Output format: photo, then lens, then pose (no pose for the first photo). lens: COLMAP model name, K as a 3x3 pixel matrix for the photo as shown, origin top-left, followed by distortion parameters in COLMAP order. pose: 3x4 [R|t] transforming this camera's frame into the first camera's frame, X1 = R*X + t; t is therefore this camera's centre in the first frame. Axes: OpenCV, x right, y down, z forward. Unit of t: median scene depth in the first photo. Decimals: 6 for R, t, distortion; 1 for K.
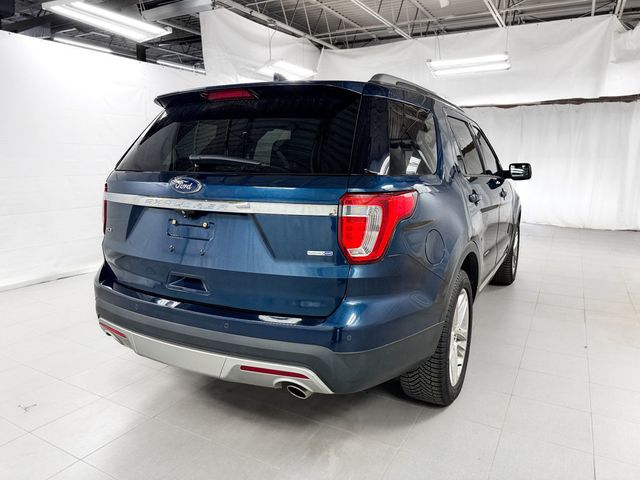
lens RADIAL K [[463.3, 0, 320.0], [0, 463.3, 240.0], [0, 0, 1]] dist [0.045061, -0.036009]
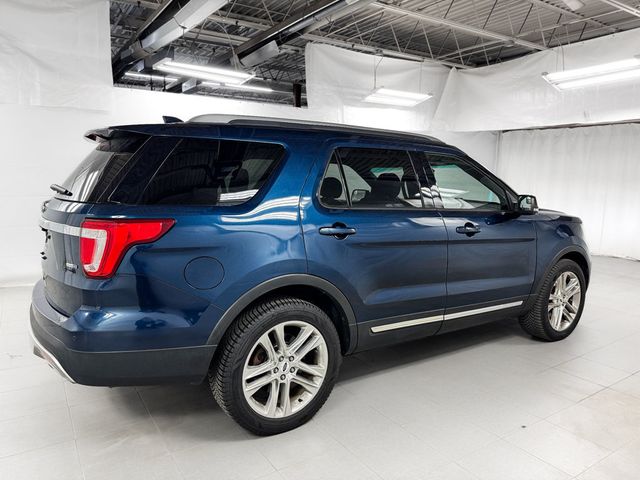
lens RADIAL K [[463.3, 0, 320.0], [0, 463.3, 240.0], [0, 0, 1]] dist [0.045061, -0.036009]
pose [[0.880252, 0.073055, -0.468849, 0.748839], [-0.092898, 0.995489, -0.019300, -0.049499], [0.465324, 0.060544, 0.883068, 0.131025]]
